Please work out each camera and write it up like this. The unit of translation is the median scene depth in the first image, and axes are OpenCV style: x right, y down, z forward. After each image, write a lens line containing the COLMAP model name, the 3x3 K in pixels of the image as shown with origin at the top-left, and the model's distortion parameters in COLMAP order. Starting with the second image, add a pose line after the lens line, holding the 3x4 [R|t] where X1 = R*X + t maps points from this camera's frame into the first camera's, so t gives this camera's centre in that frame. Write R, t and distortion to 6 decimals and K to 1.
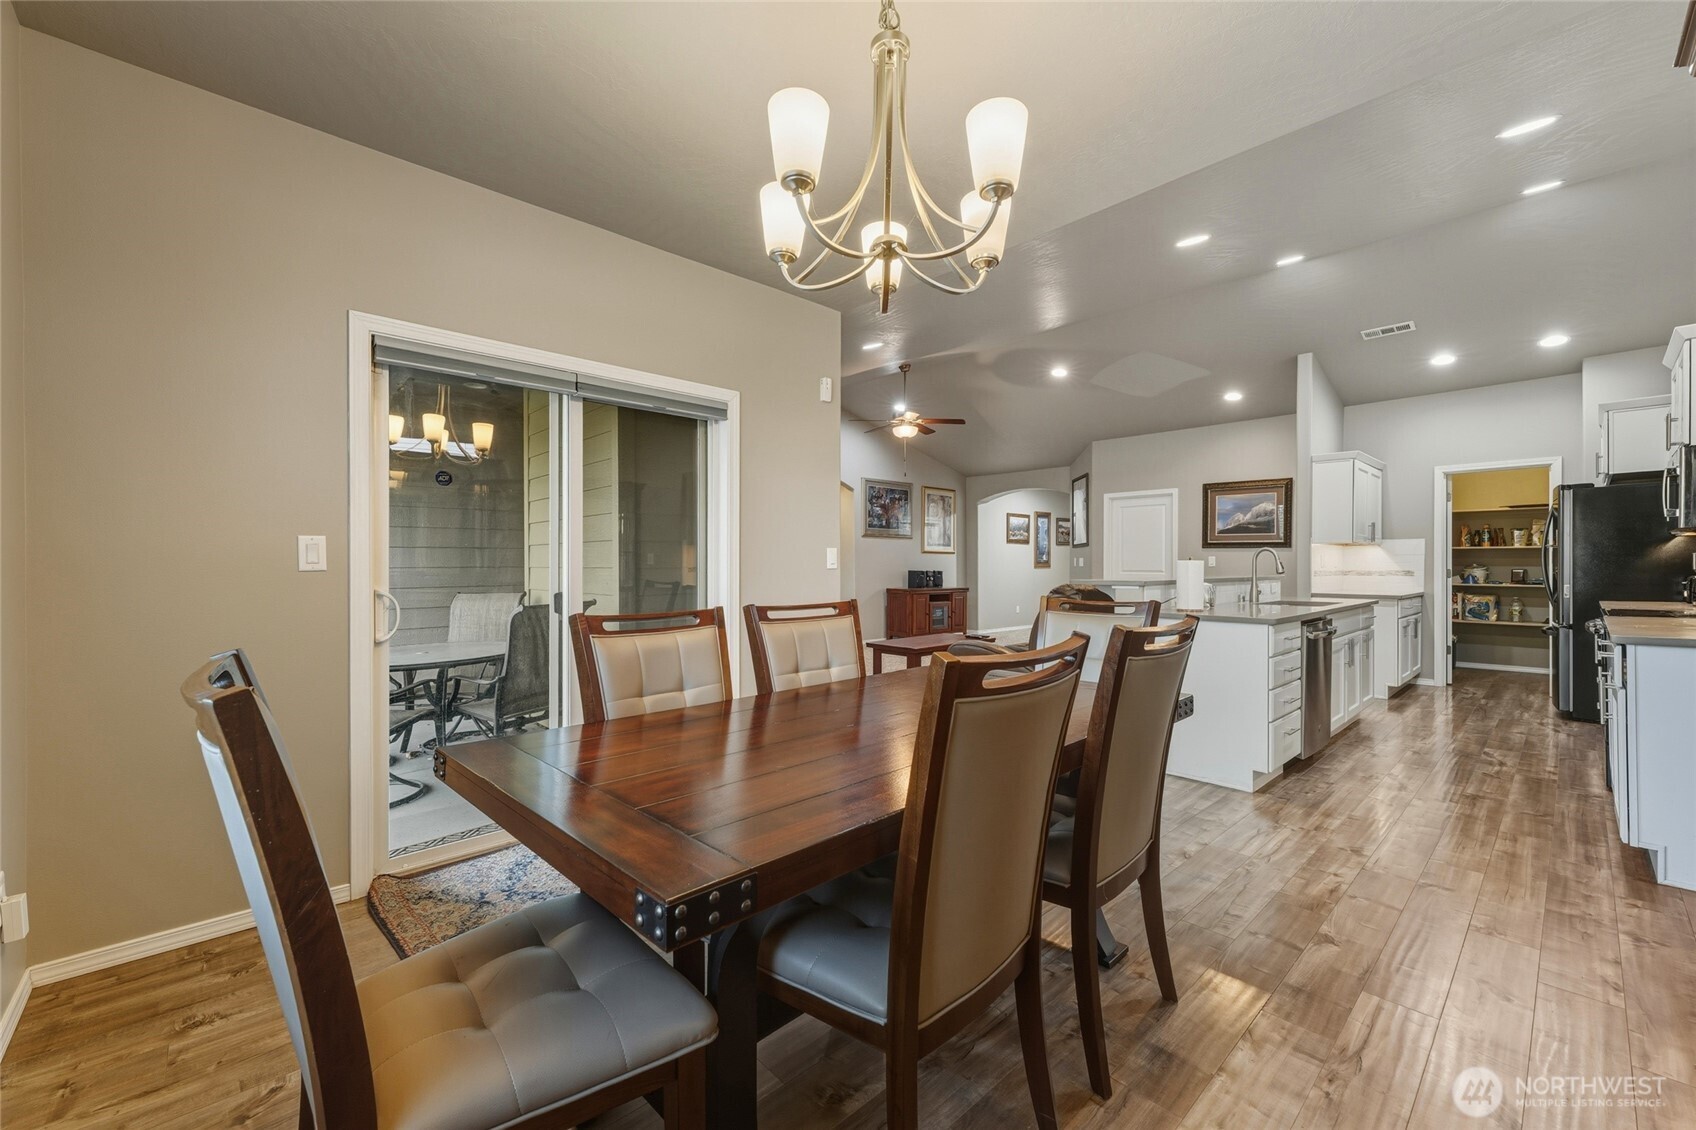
lens RADIAL K [[677.4, 0, 846.4], [0, 677.4, 567.1], [0, 0, 1]] dist [0.002043, 0.000184]
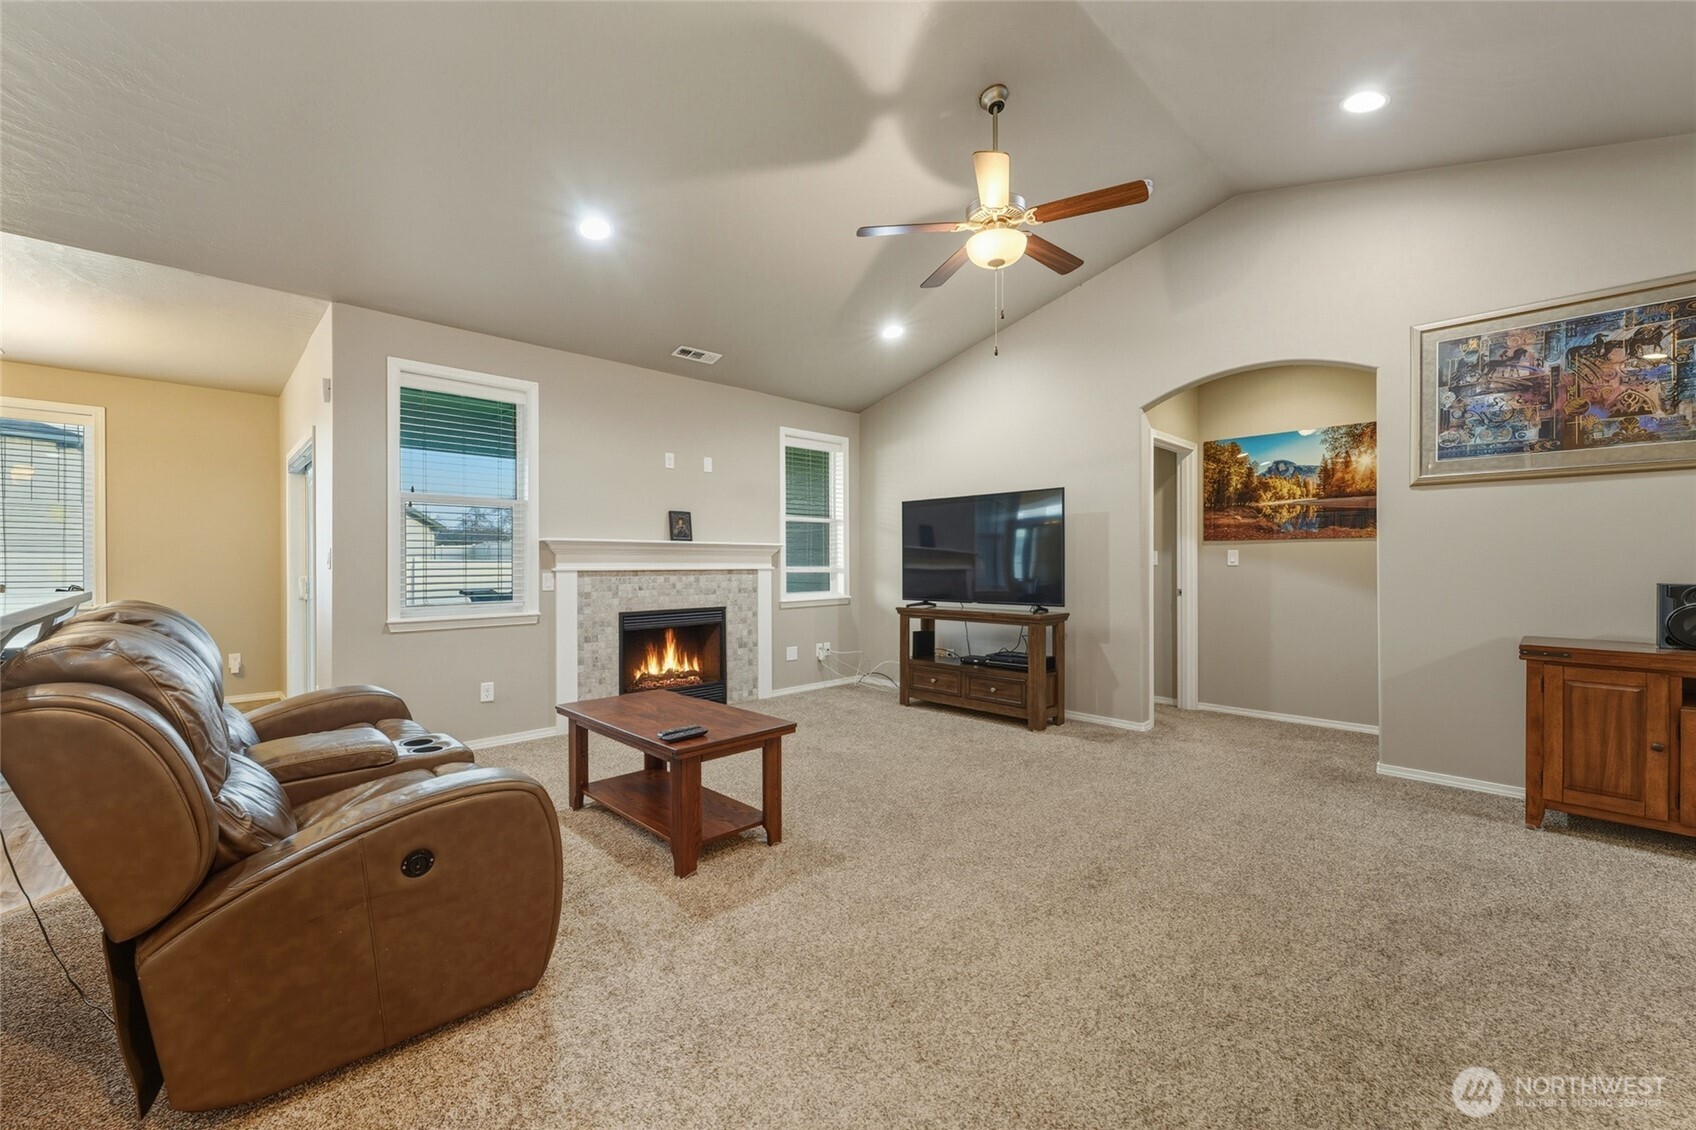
lens RADIAL K [[675.6, 0, 848.1], [0, 675.6, 567.3], [0, 0, 1]] dist [0.010324, 0.000108]
pose [[0.023035, 0.005781, -0.999718, 0.508137], [-0.003036, 0.999979, 0.005713, -0.003340], [0.999730, 0.002904, 0.023052, 0.894576]]
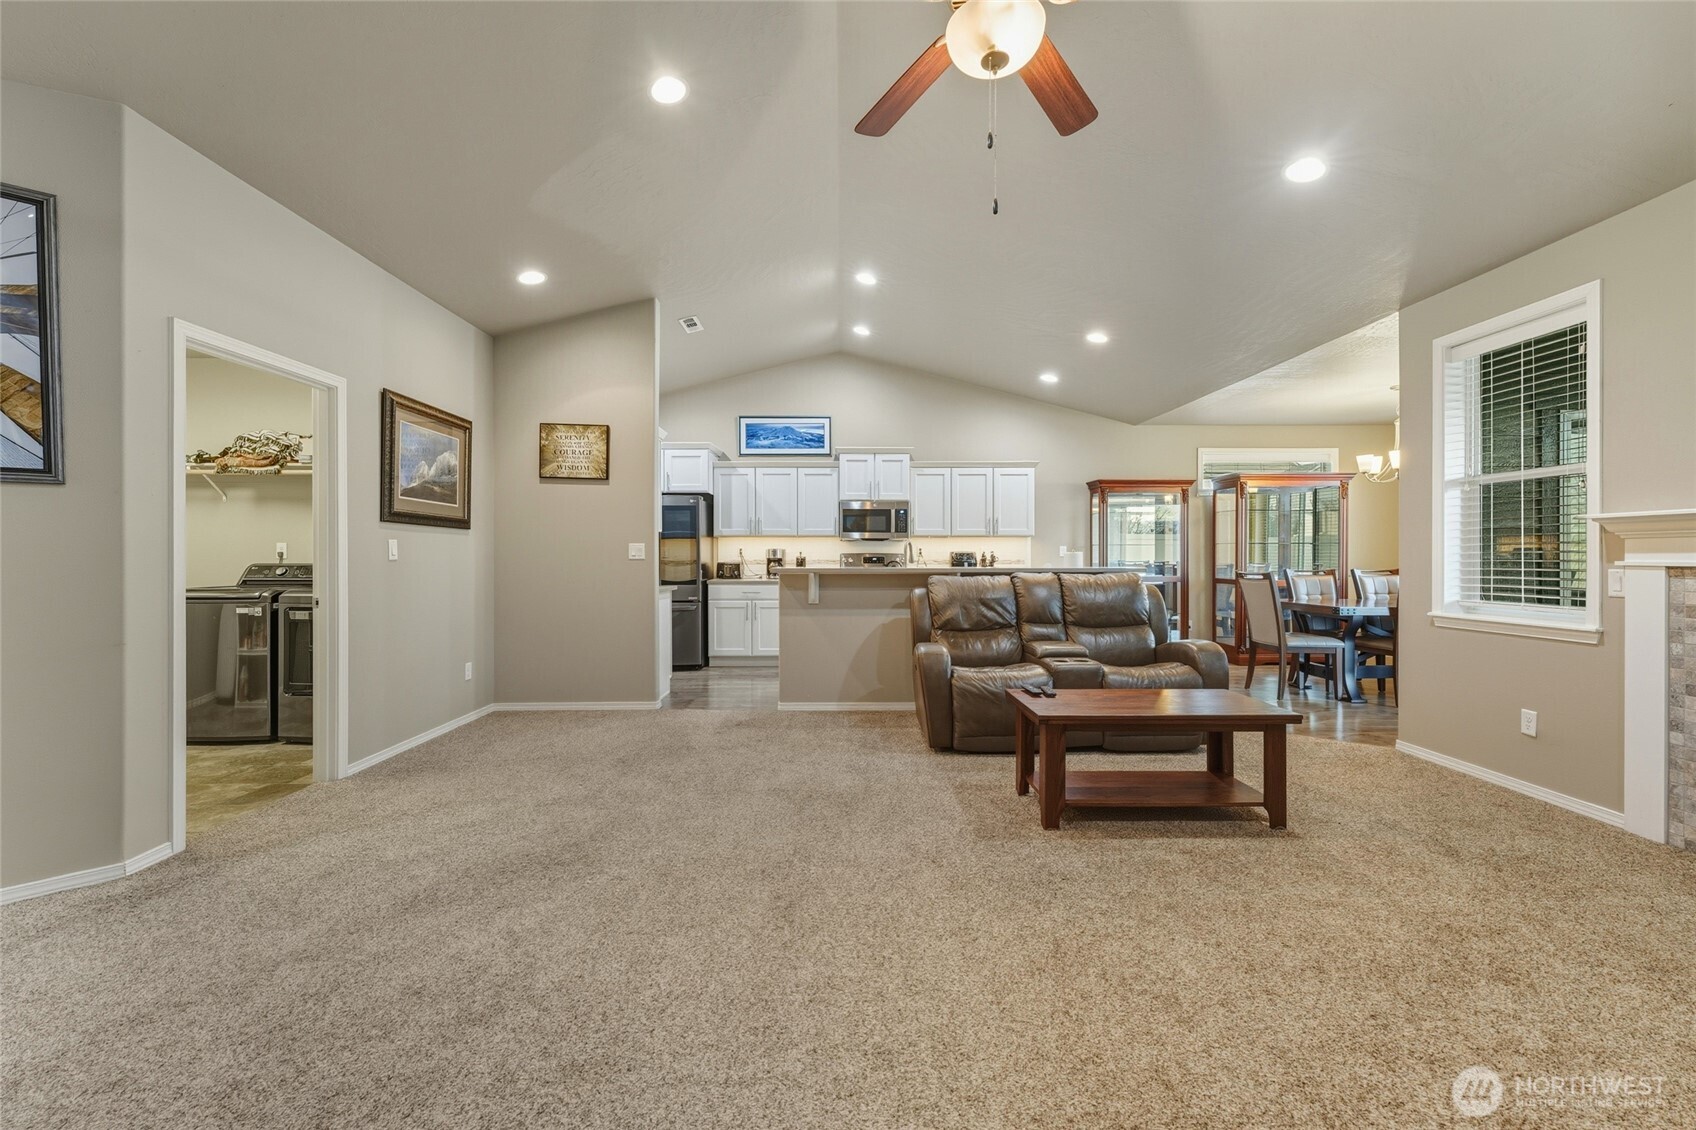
lens RADIAL K [[684.6, 0, 845.9], [0, 684.6, 561.8], [0, 0, 1]] dist [0.003176, 0.000222]
pose [[-0.740803, -0.005594, 0.671700, -0.045965], [0.003747, 0.999915, 0.012459, -0.004550], [-0.671712, 0.011747, -0.740719, 1.228987]]
